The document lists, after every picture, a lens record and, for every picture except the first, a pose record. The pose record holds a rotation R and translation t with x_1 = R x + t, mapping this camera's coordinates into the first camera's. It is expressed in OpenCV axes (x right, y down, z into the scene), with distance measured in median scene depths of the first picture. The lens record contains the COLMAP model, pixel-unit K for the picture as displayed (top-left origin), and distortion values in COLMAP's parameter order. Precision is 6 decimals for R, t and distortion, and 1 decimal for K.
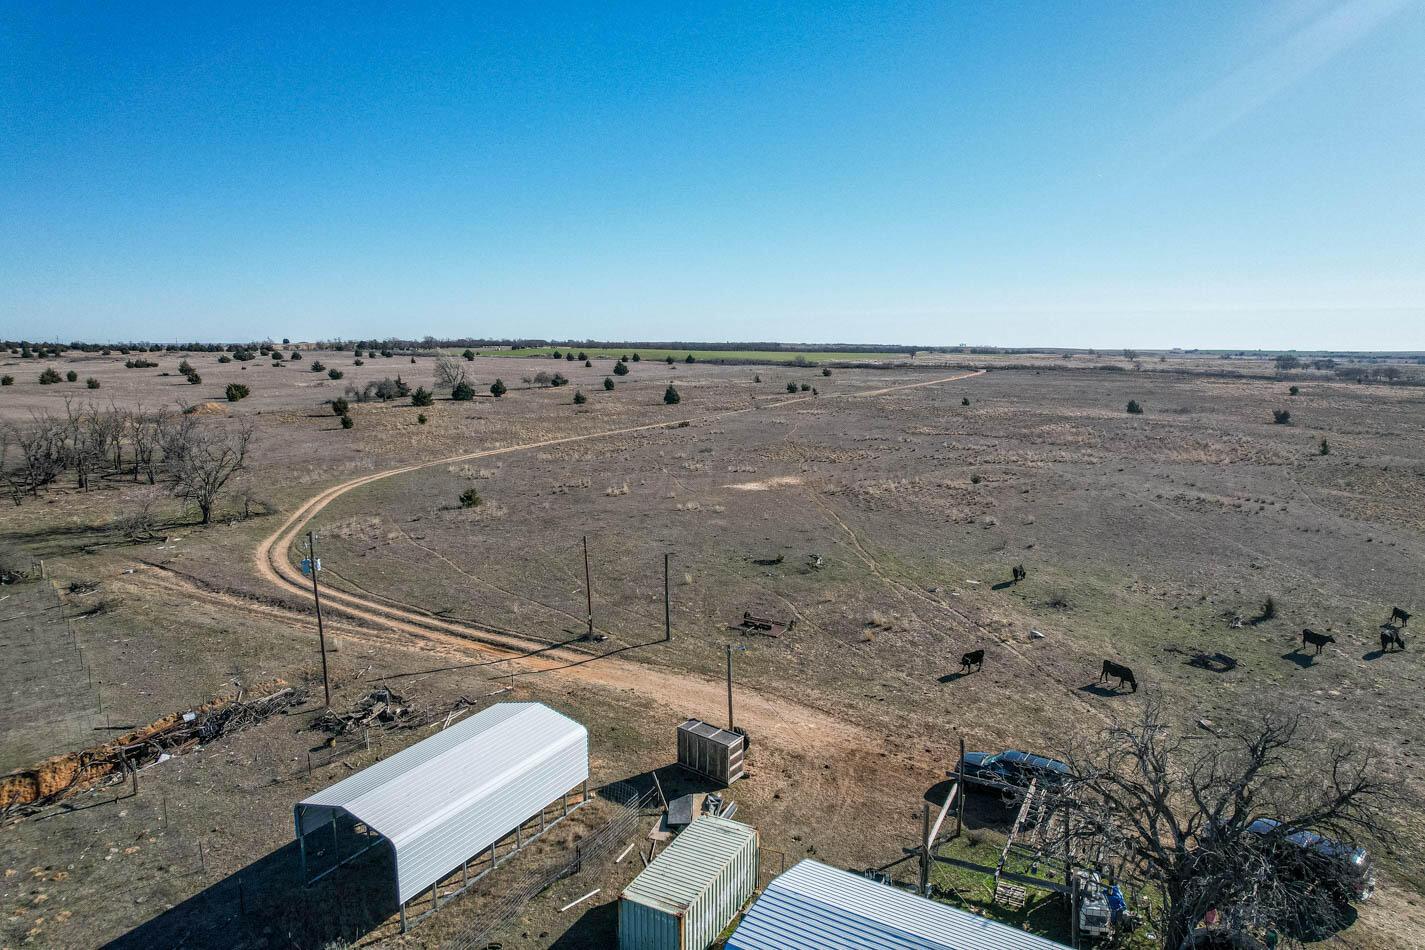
lens RADIAL K [[908.5, 0, 715.2], [0, 908.5, 479.2], [0, 0, 1]] dist [-0.084133, 0.074604]
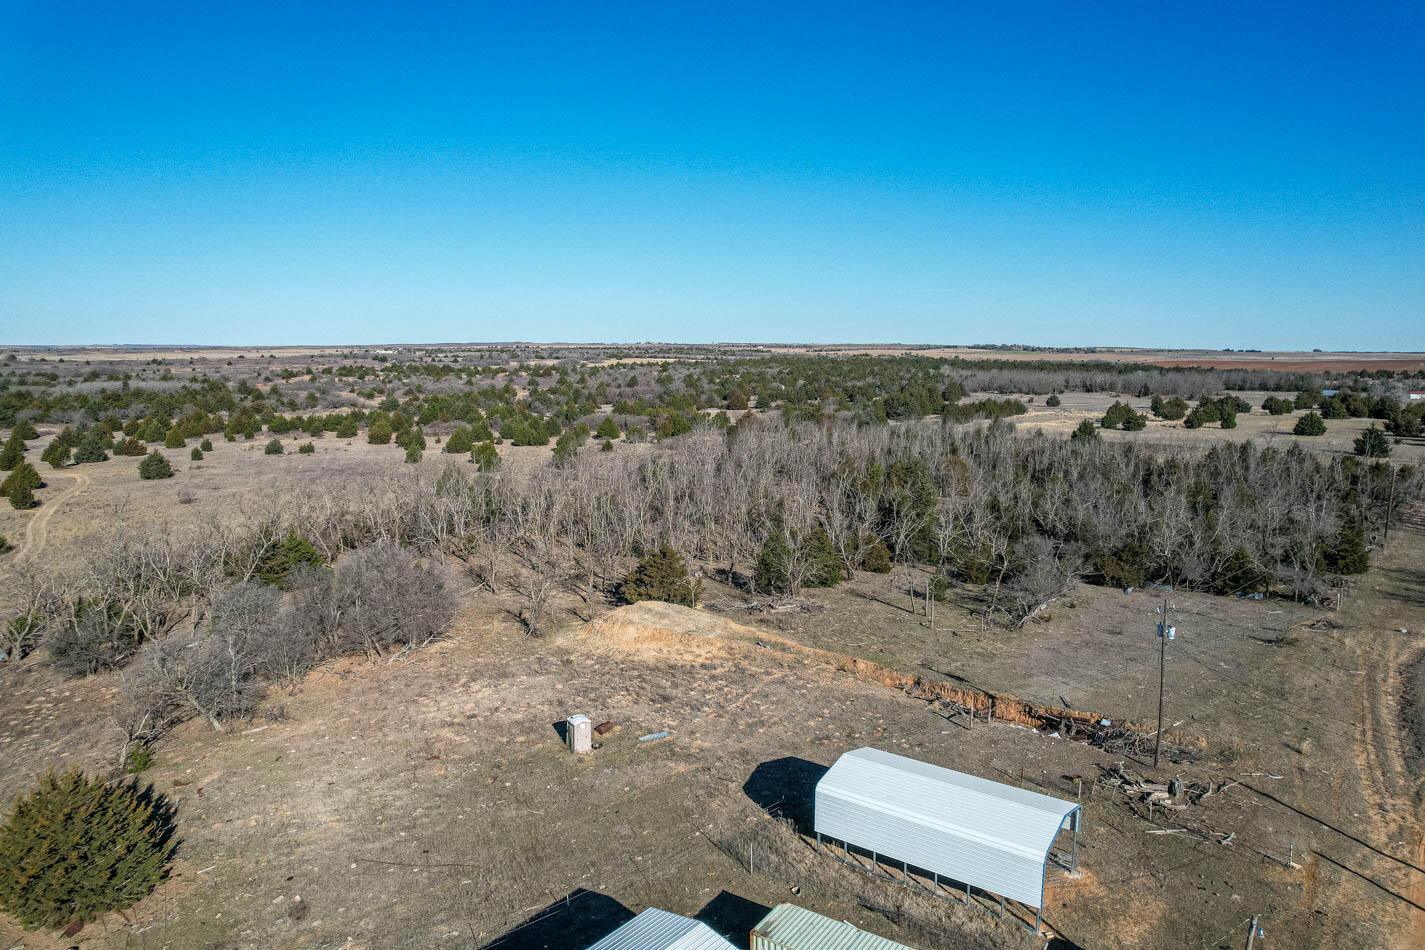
lens RADIAL K [[903.6, 0, 712.7], [0, 903.6, 497.6], [0, 0, 1]] dist [-0.070988, 0.063403]
pose [[-0.119231, 0.159460, -0.979978, 0.106989], [-0.153926, 0.972116, 0.176908, -0.027850], [0.980862, 0.171937, -0.091361, 0.101897]]
